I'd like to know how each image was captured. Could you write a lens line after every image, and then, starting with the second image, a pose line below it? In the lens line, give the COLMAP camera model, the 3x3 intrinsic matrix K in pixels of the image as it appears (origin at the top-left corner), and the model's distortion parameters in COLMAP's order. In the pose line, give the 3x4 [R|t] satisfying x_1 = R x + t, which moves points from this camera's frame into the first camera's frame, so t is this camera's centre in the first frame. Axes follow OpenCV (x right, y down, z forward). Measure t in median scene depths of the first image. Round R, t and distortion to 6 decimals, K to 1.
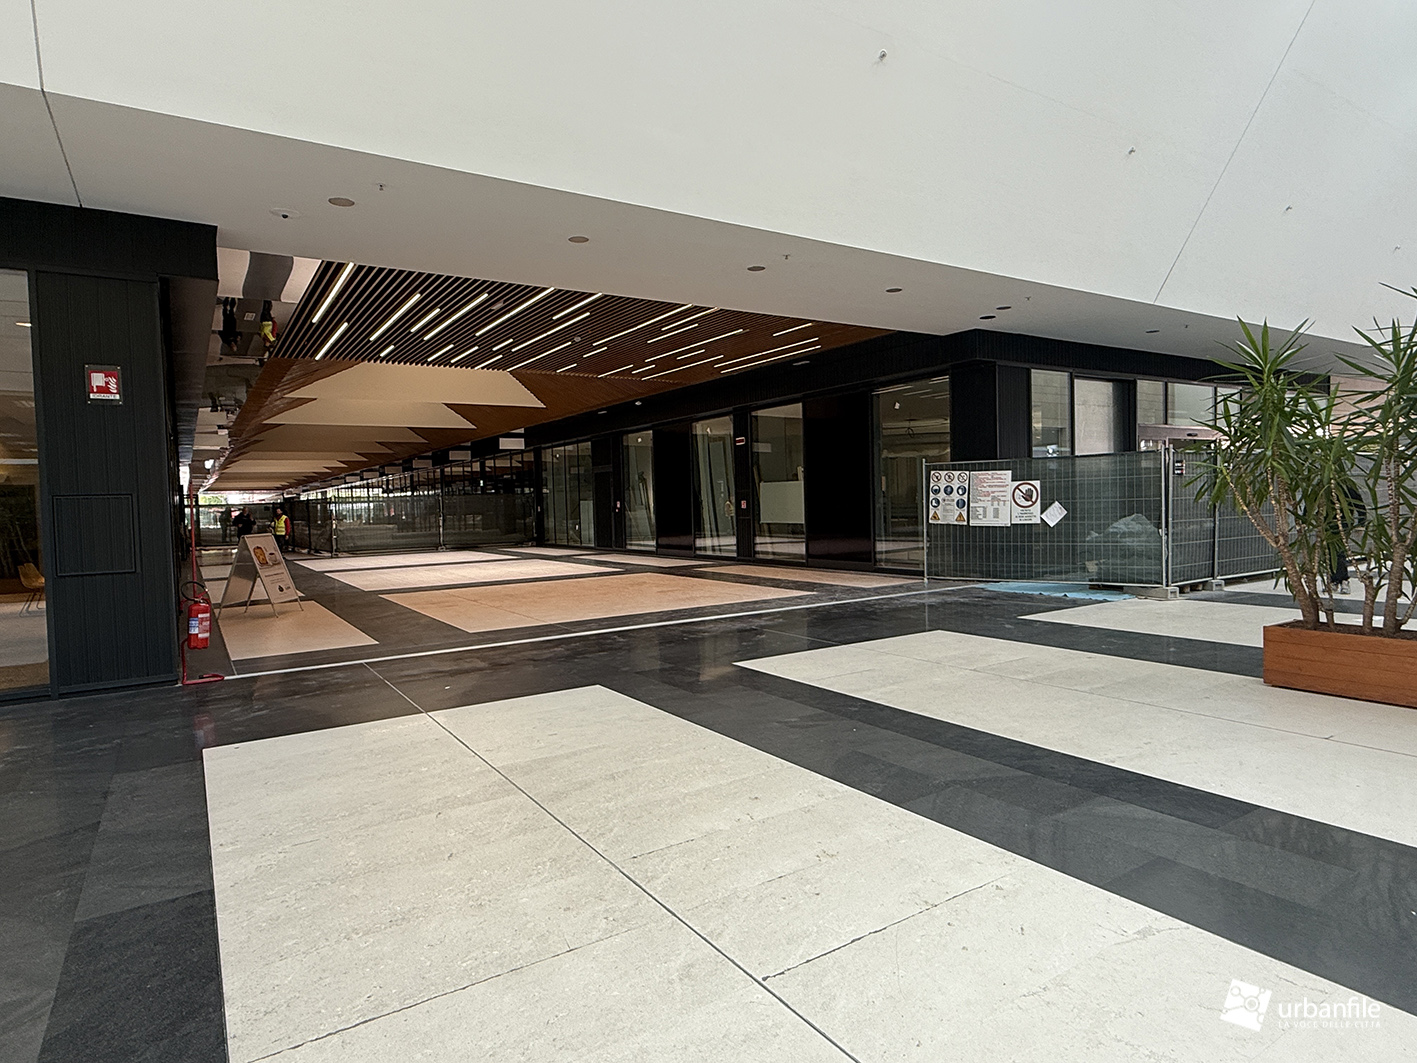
lens RADIAL K [[809.7, 0, 743.6], [0, 809.7, 530.0], [0, 0, 1]] dist [-0.012656, 0.001117]
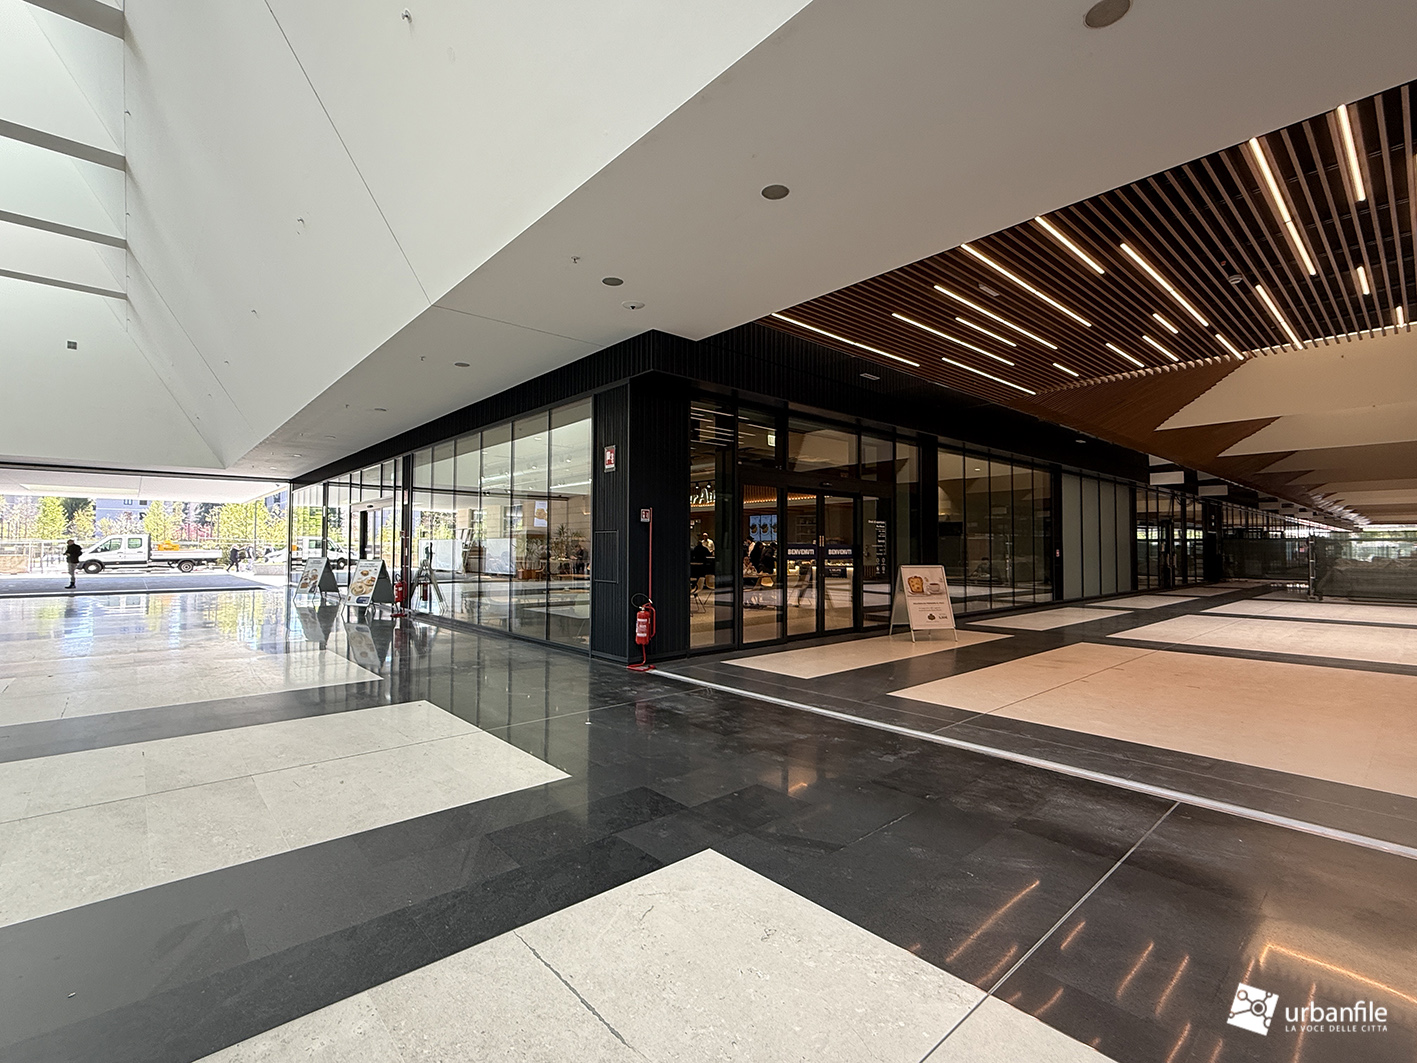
lens RADIAL K [[661.1, 0, 721.8], [0, 661.1, 526.3], [0, 0, 1]] dist [-0.001291, -0.000402]
pose [[0.124210, -0.002396, -0.992253, 0.485908], [-0.044492, 0.998978, -0.007982, -0.052790], [0.991258, 0.045139, 0.123977, 1.079745]]
